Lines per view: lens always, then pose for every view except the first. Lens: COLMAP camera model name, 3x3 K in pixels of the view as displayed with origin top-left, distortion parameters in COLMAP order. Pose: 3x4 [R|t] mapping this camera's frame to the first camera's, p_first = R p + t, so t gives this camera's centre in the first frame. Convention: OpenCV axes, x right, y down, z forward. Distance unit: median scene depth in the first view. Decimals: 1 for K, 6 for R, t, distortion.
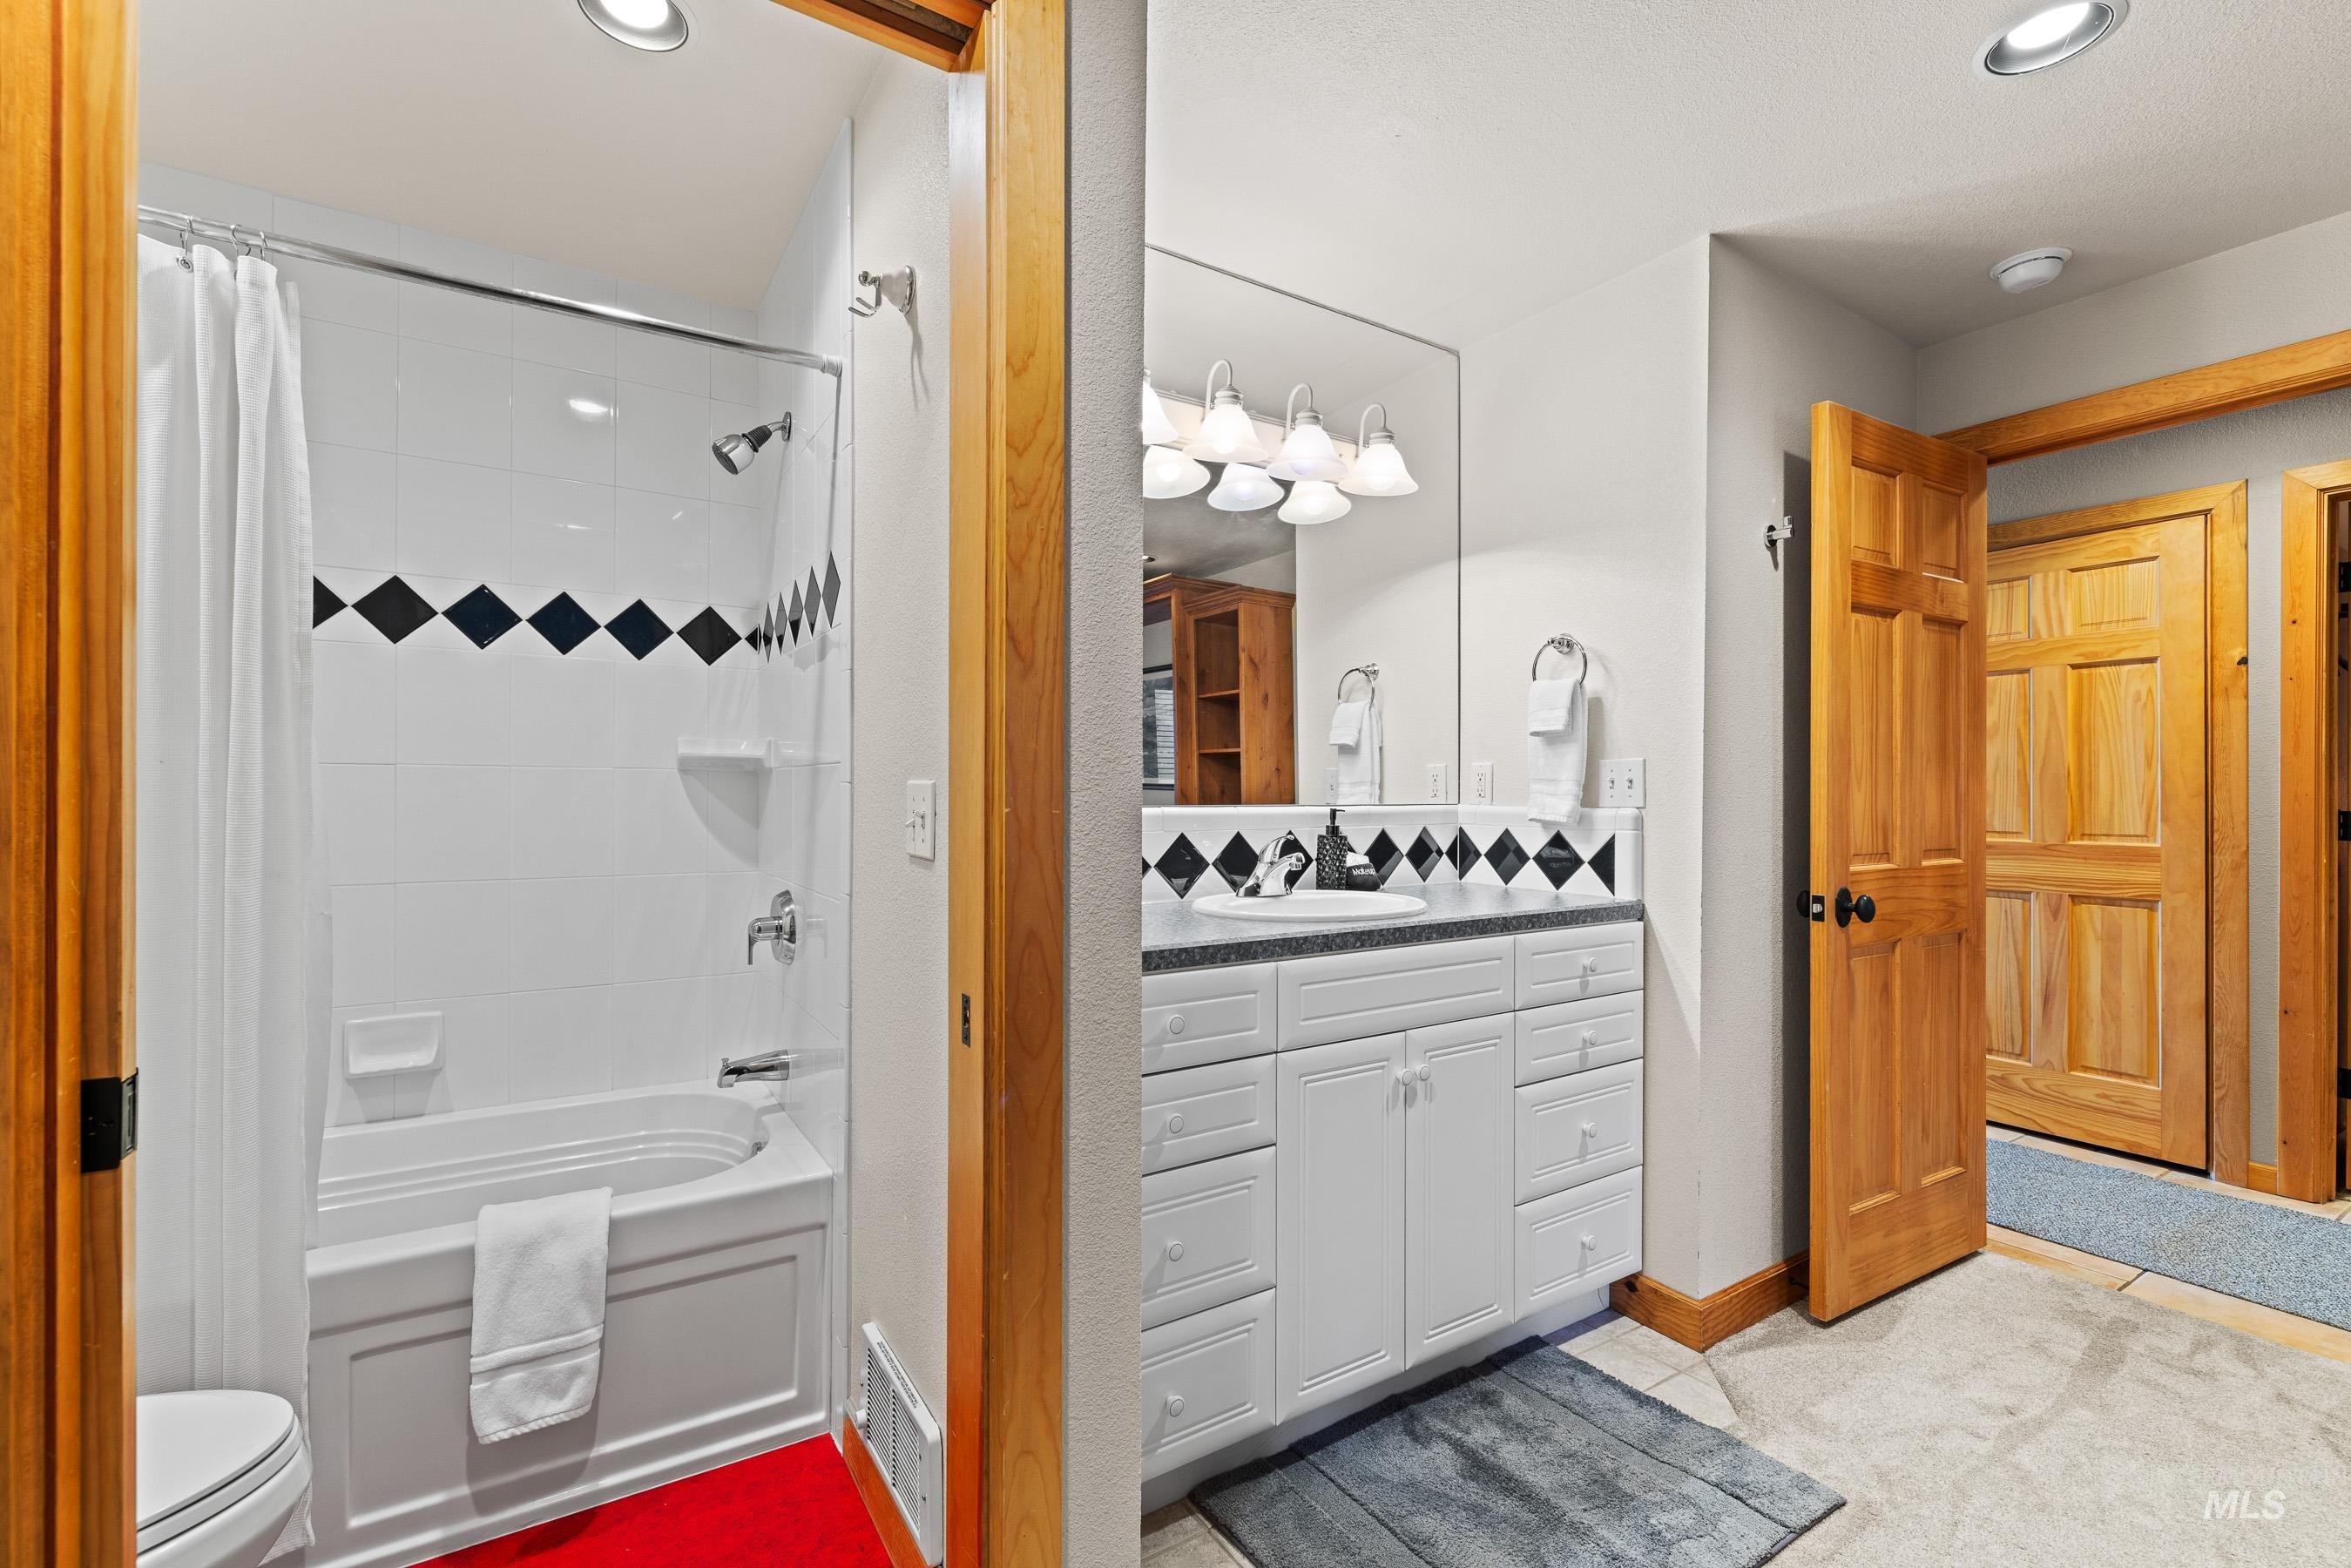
lens RADIAL K [[994.3, 0, 1164.2], [0, 994.3, 776.1], [0, 0, 1]] dist [0.012588, -0.000026]
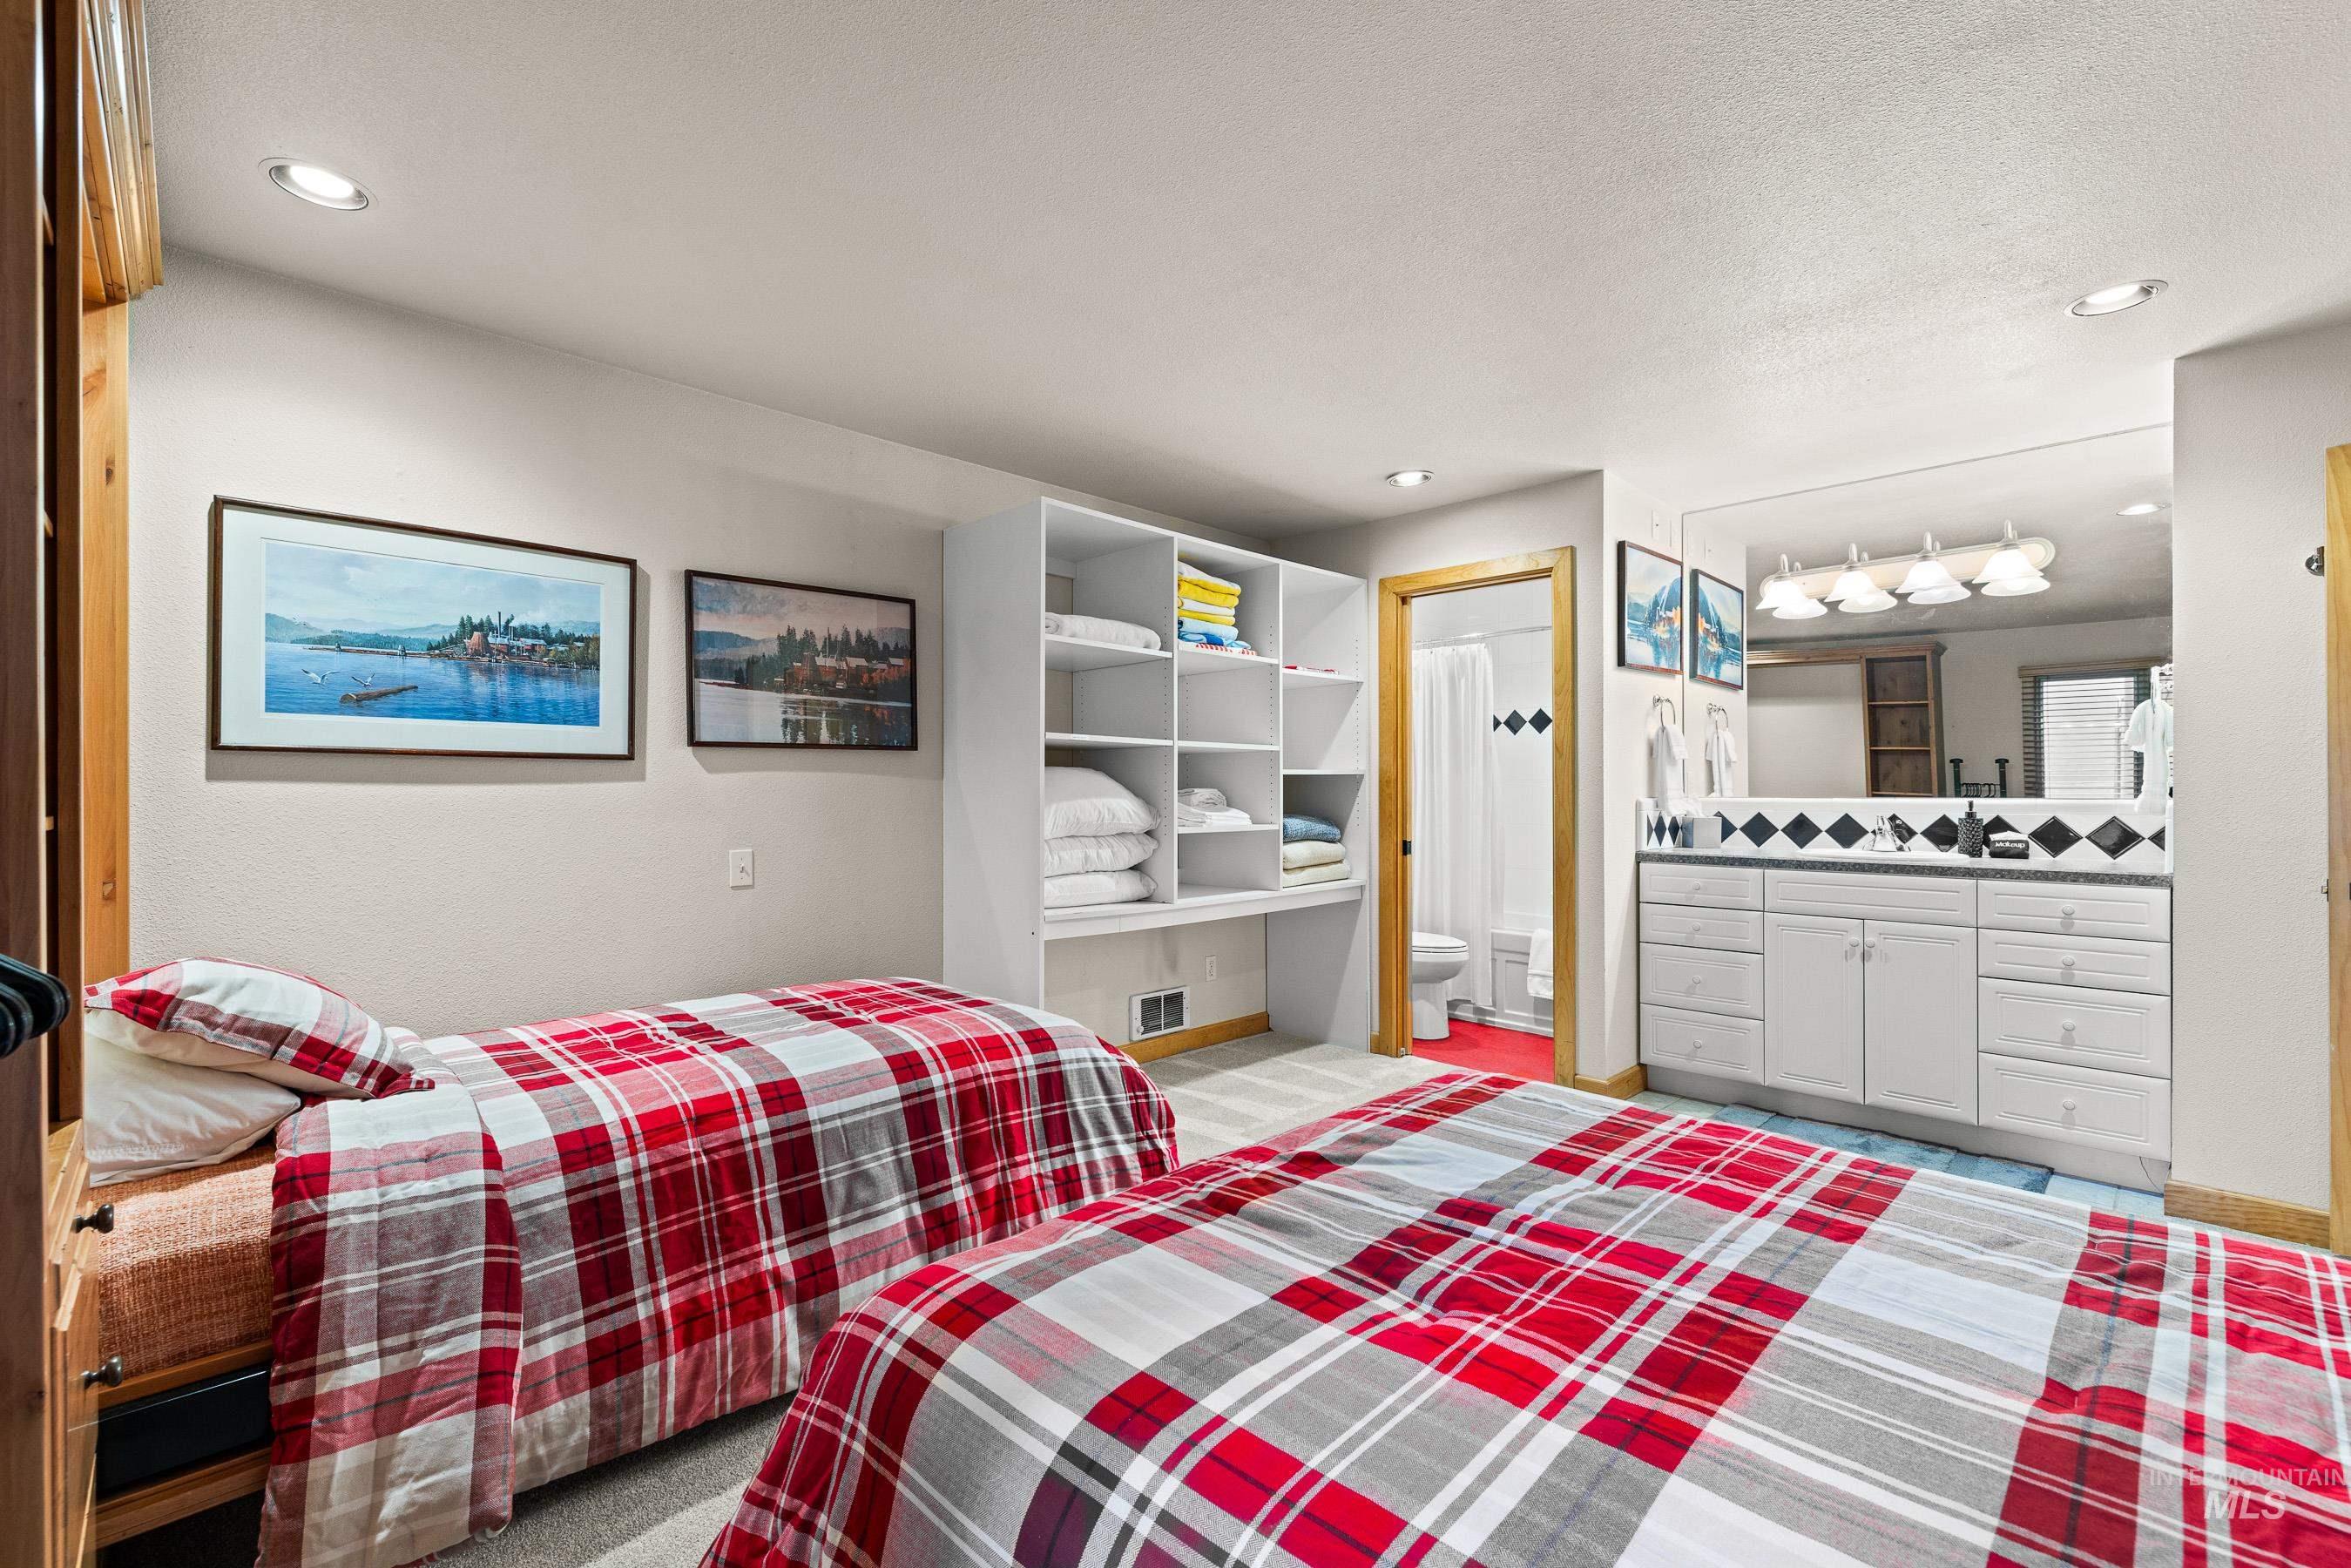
lens RADIAL K [[994.3, 0, 1165.9], [0, 994.3, 778.5], [0, 0, 1]] dist [0.012588, -0.000026]
pose [[0.233445, 0.000146, -0.972370, 1.496565], [0.006905, 0.999975, 0.001808, -0.008936], [0.972345, -0.007137, 0.233438, -0.566971]]
